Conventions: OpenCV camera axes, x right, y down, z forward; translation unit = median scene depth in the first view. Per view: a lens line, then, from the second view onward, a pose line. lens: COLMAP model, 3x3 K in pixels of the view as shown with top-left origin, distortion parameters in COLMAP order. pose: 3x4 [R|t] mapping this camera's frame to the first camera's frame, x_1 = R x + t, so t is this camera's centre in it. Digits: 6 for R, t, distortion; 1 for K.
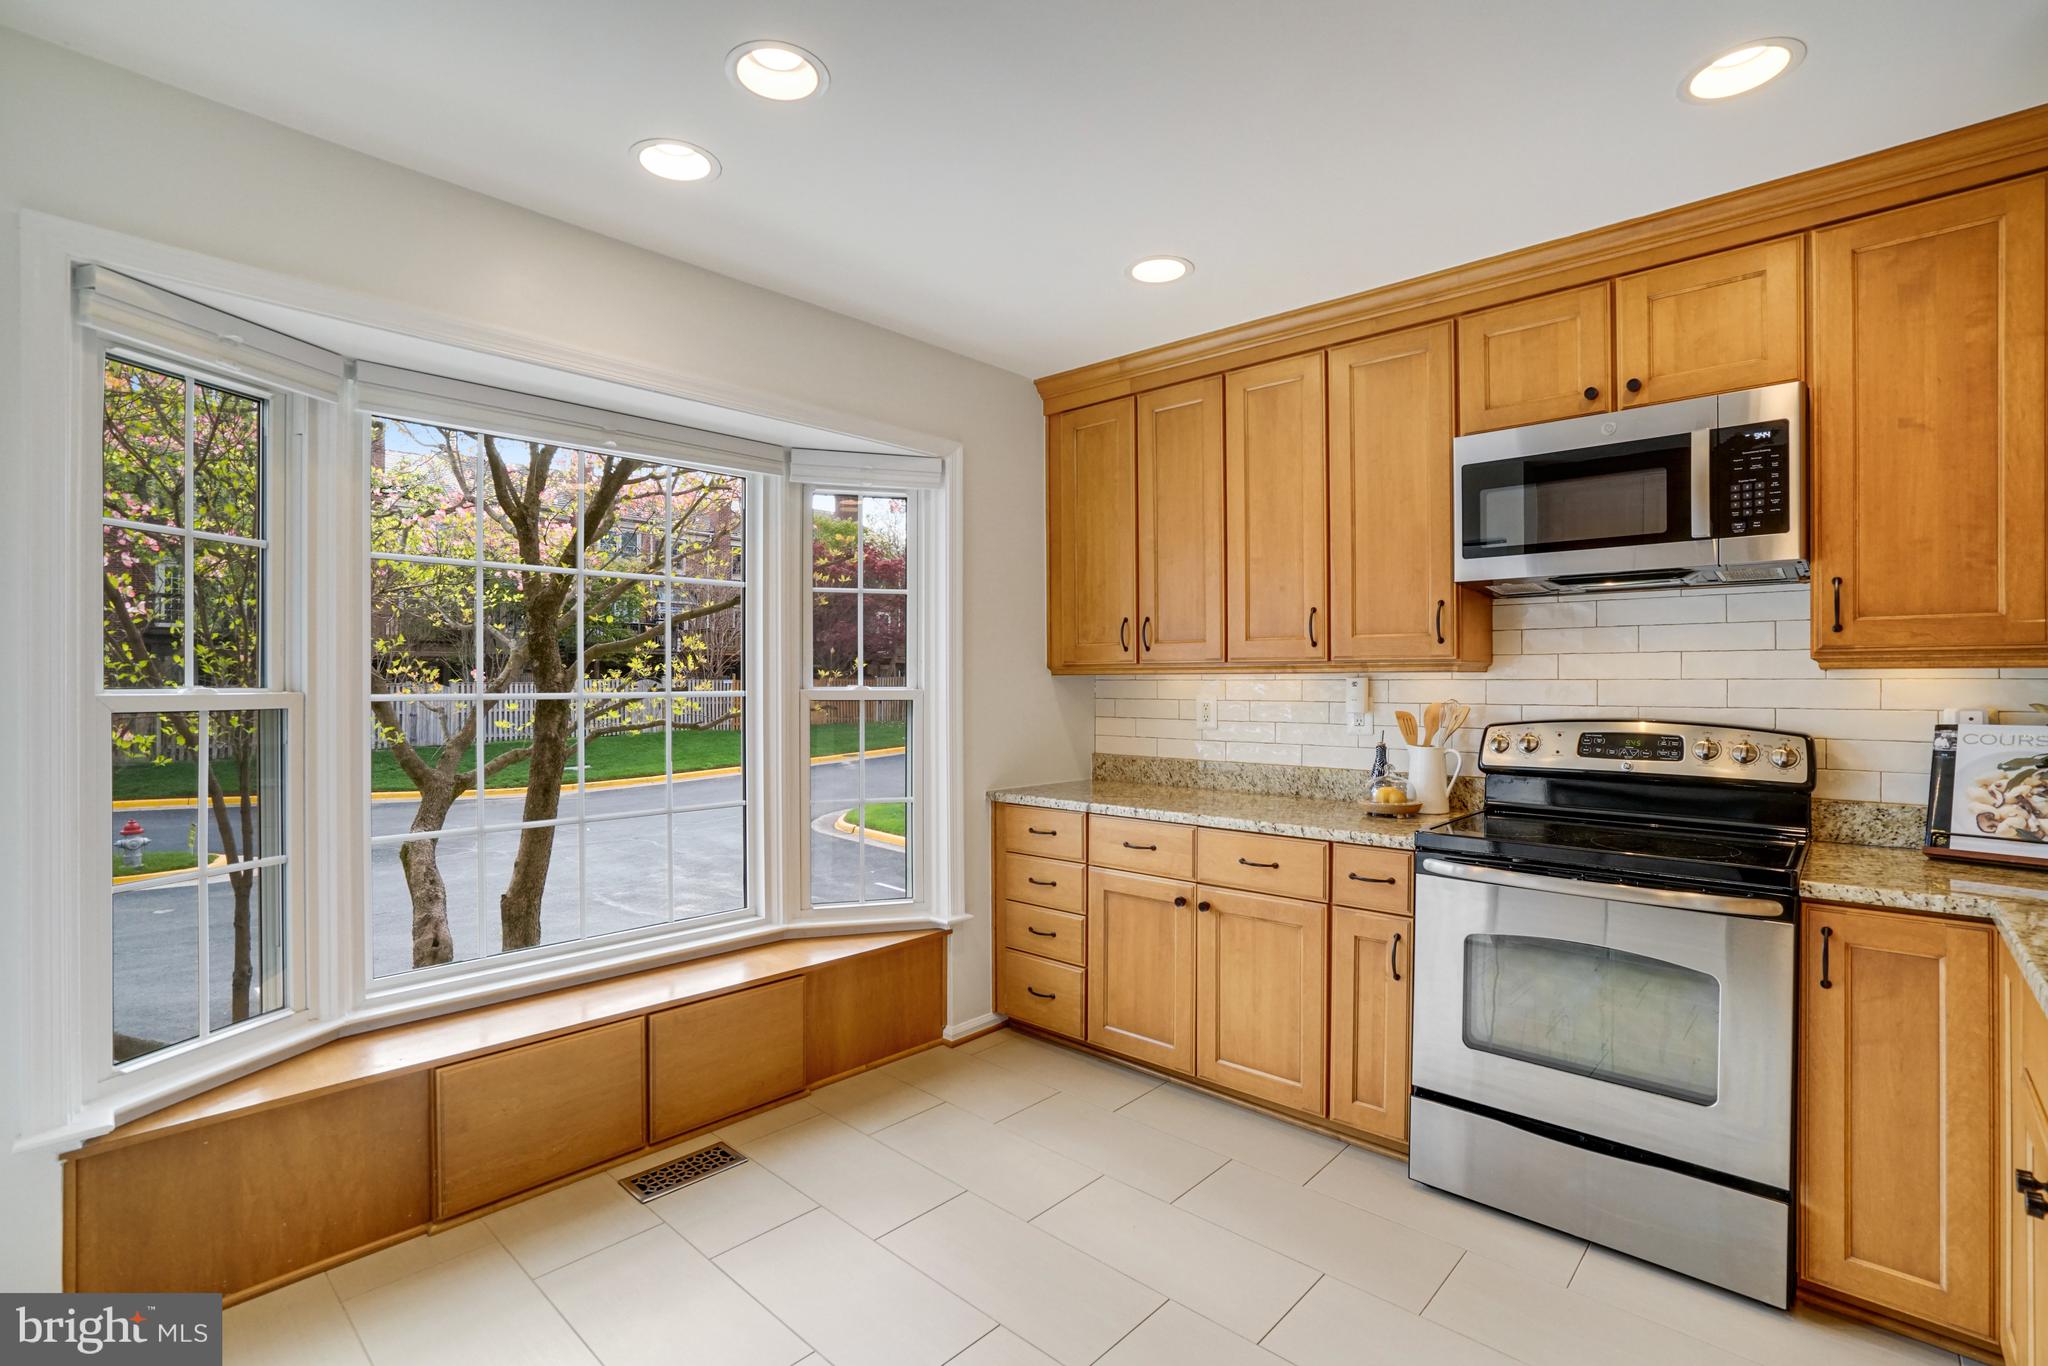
lens RADIAL K [[968.7, 0, 987.2], [0, 968.7, 690.0], [0, 0, 1]] dist [-0.044489, 0.022743]
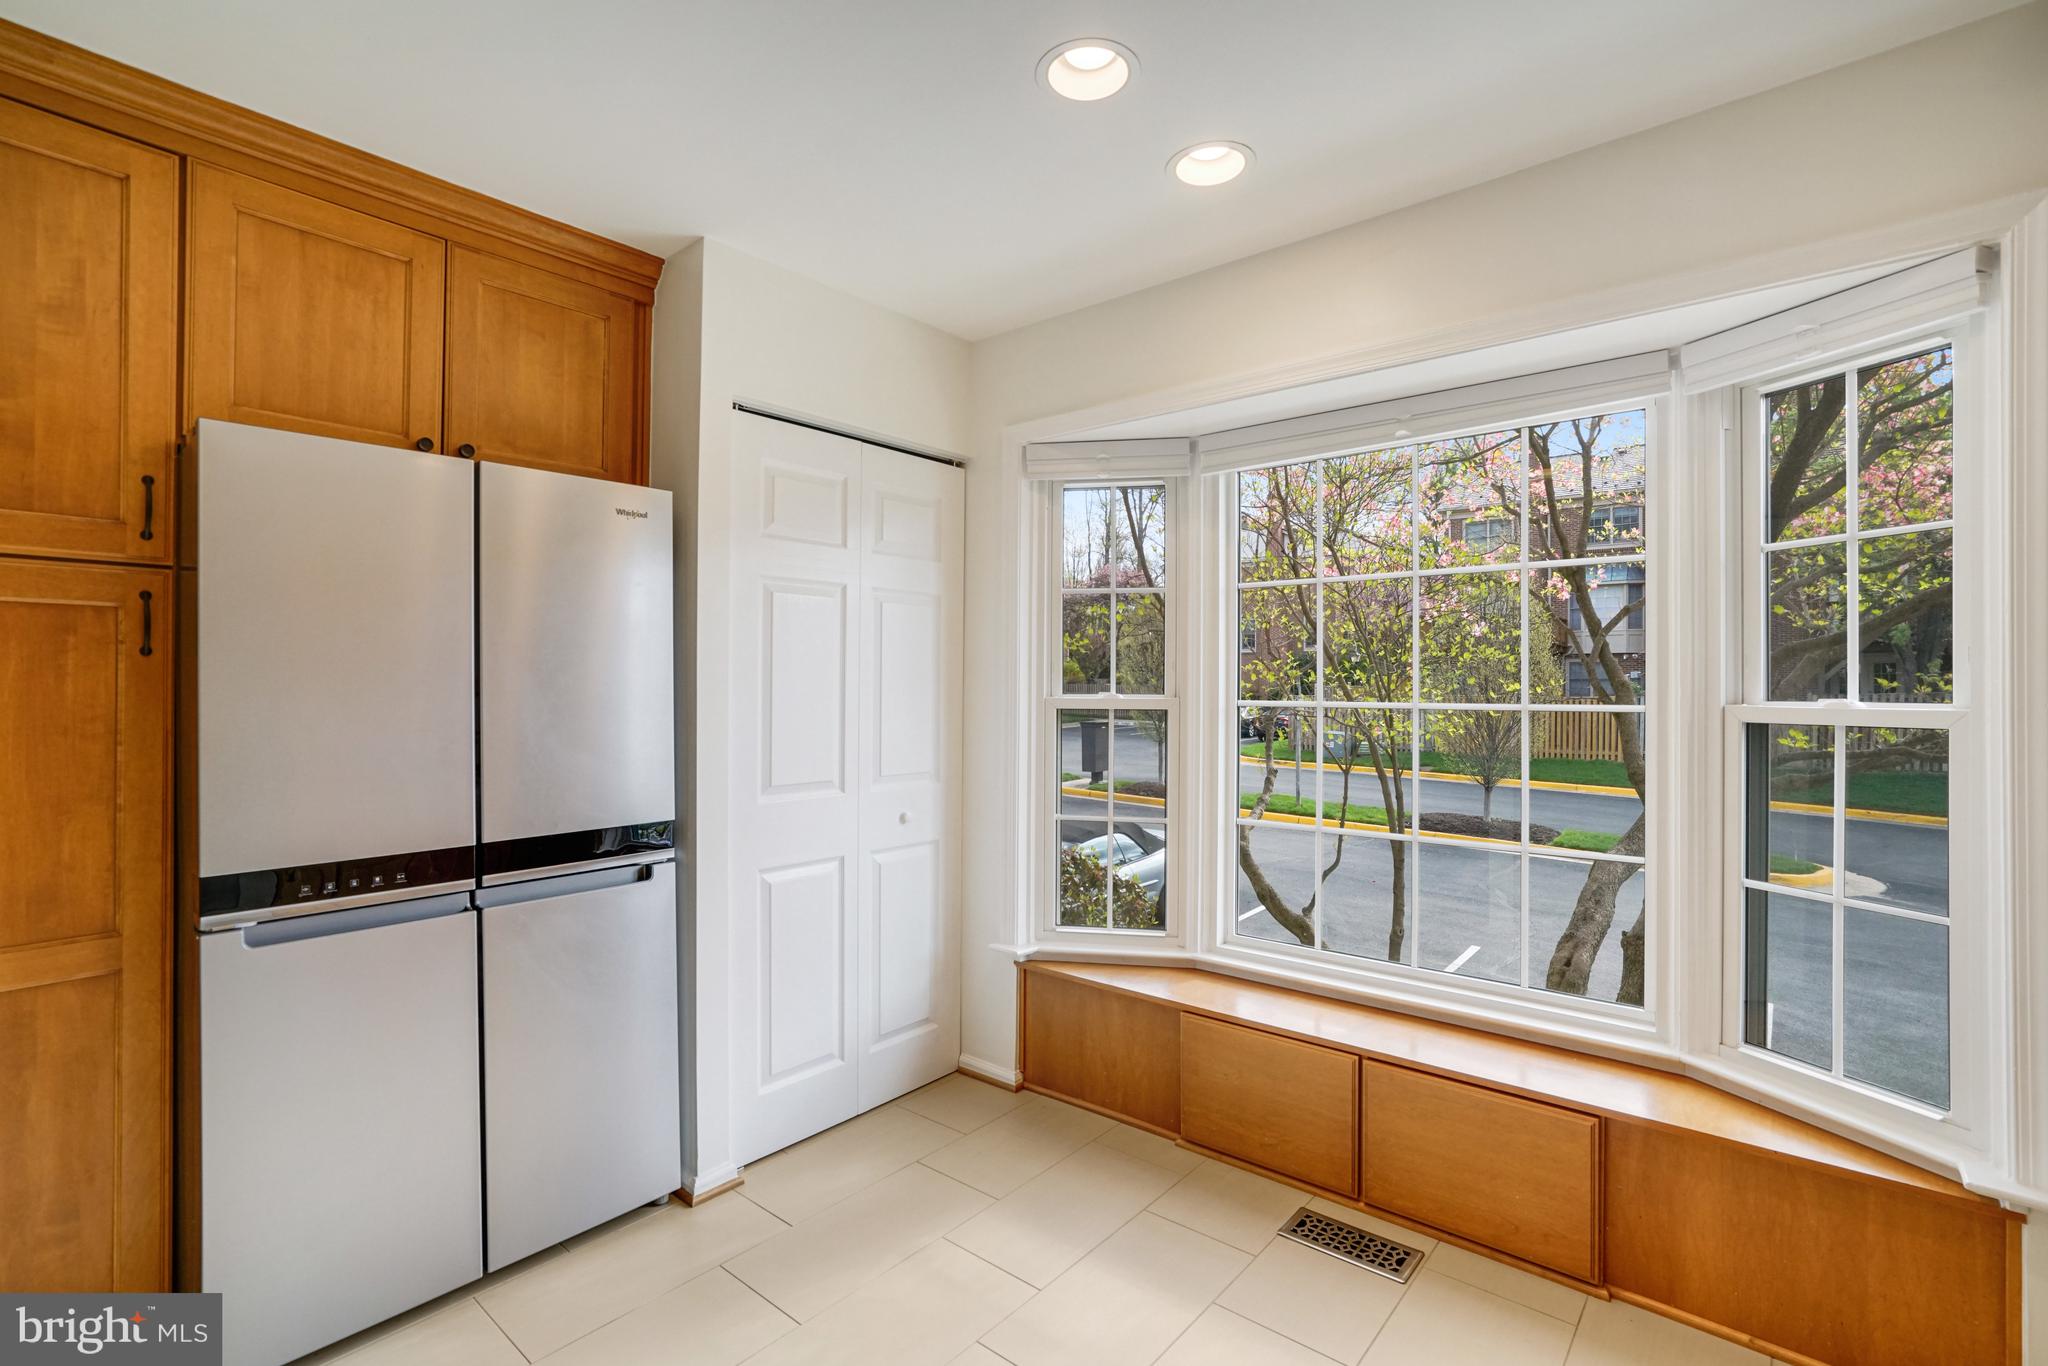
lens RADIAL K [[948.2, 0, 1027.1], [0, 948.2, 670.9], [0, 0, 1]] dist [-0.047219, 0.025003]
pose [[0.062623, -0.014825, -0.997927, 0.460439], [-0.013446, 0.999786, -0.015696, -0.009052], [0.997947, 0.014401, 0.062410, 0.549437]]
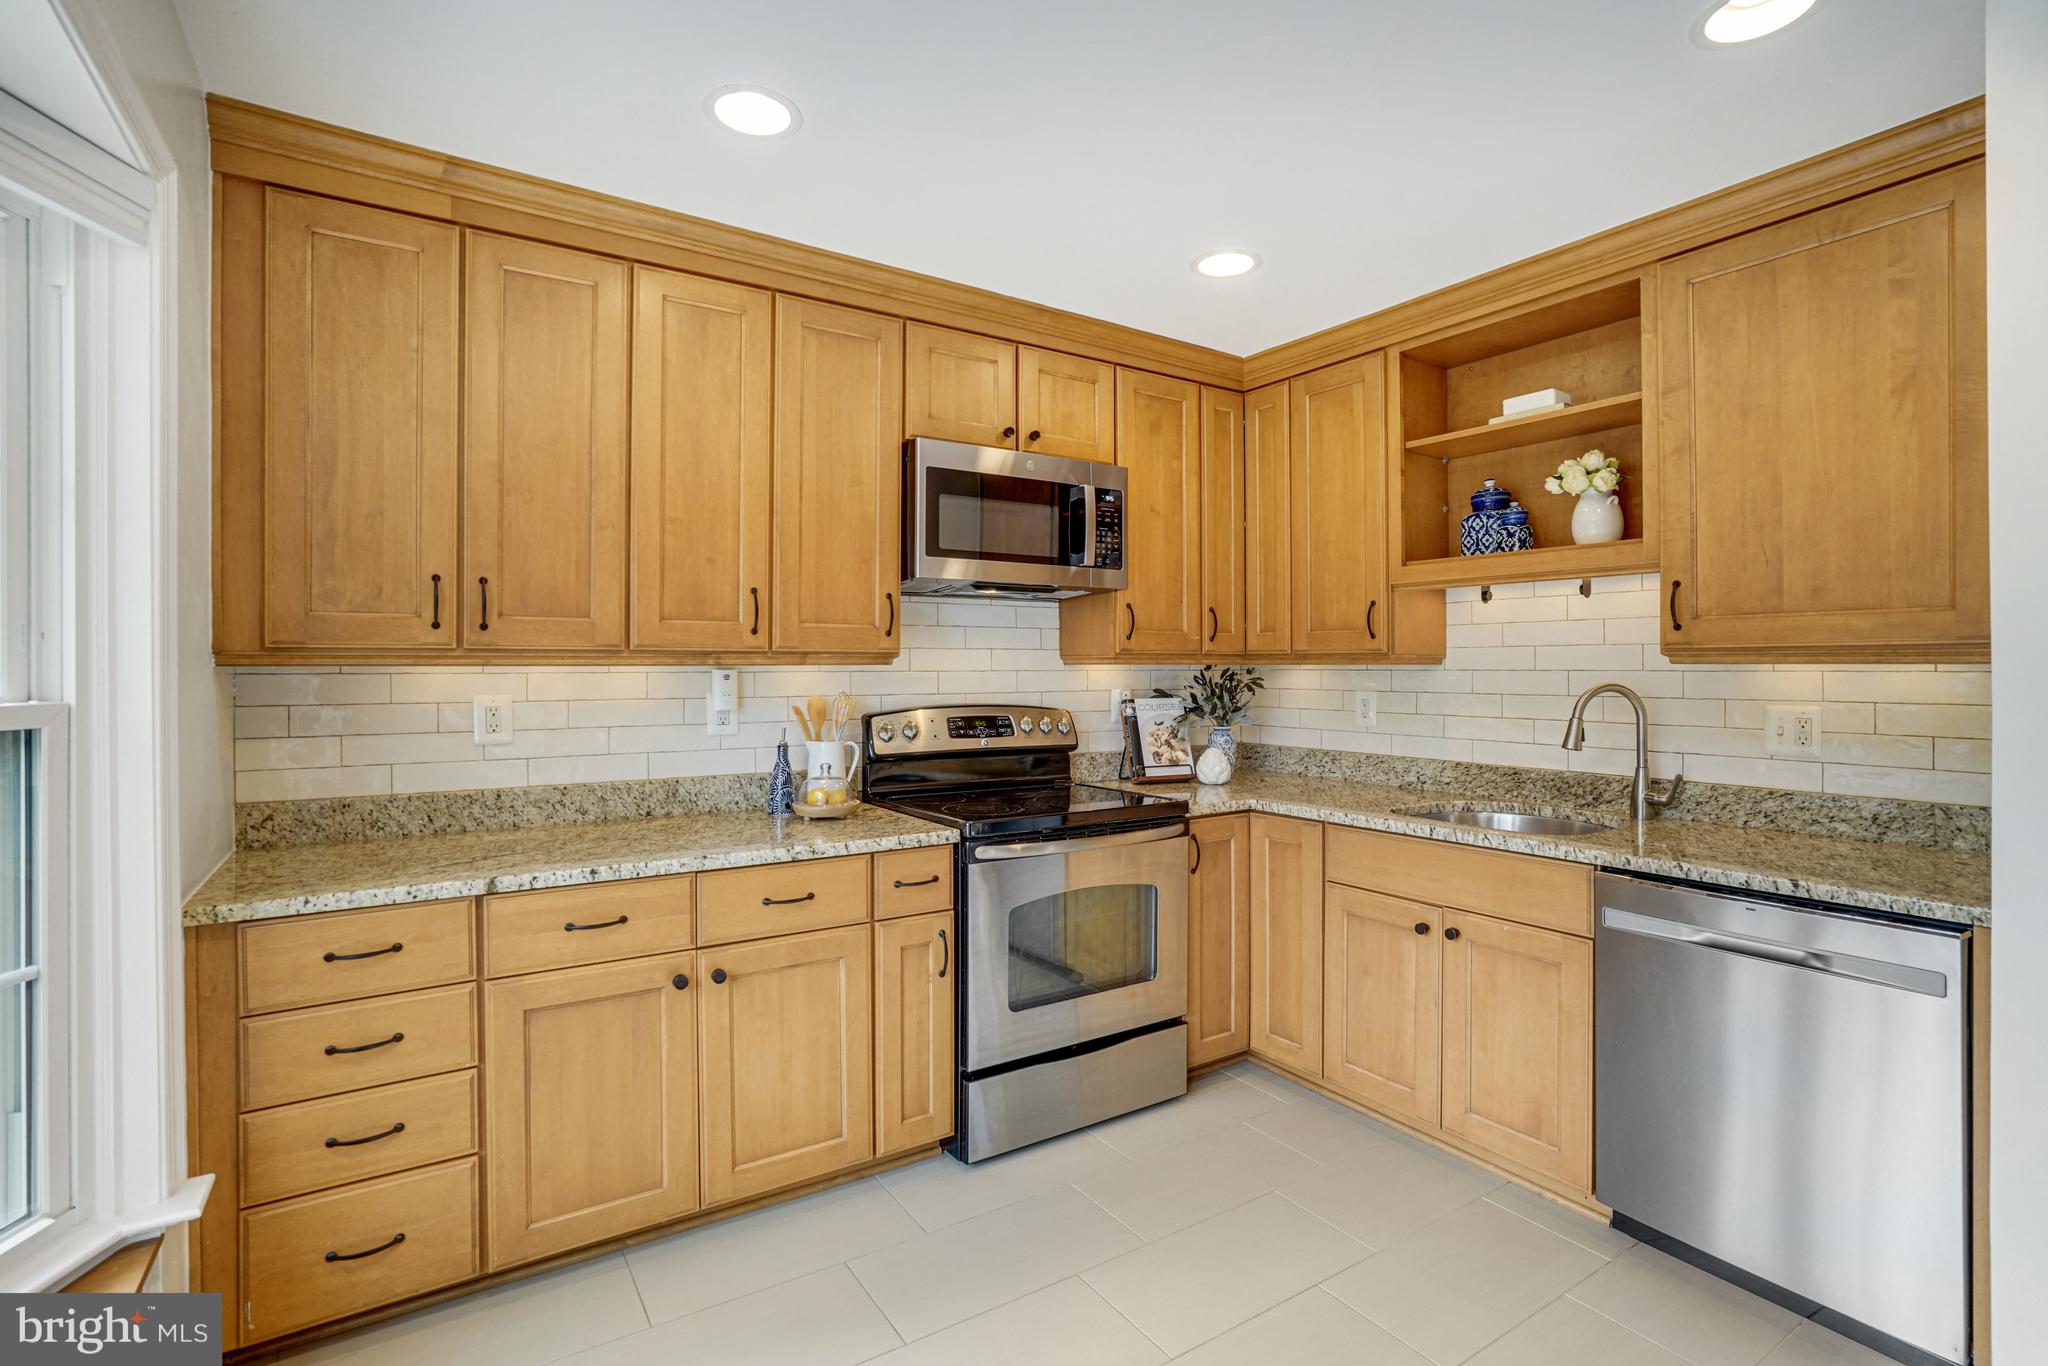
lens RADIAL K [[948.2, 0, 1027.1], [0, 948.2, 670.9], [0, 0, 1]] dist [-0.047219, 0.025003]
pose [[0.226951, -0.005447, 0.973891, -0.448985], [0.008826, 0.999955, 0.003536, -0.014363], [-0.973866, 0.007793, 0.226989, 0.621094]]
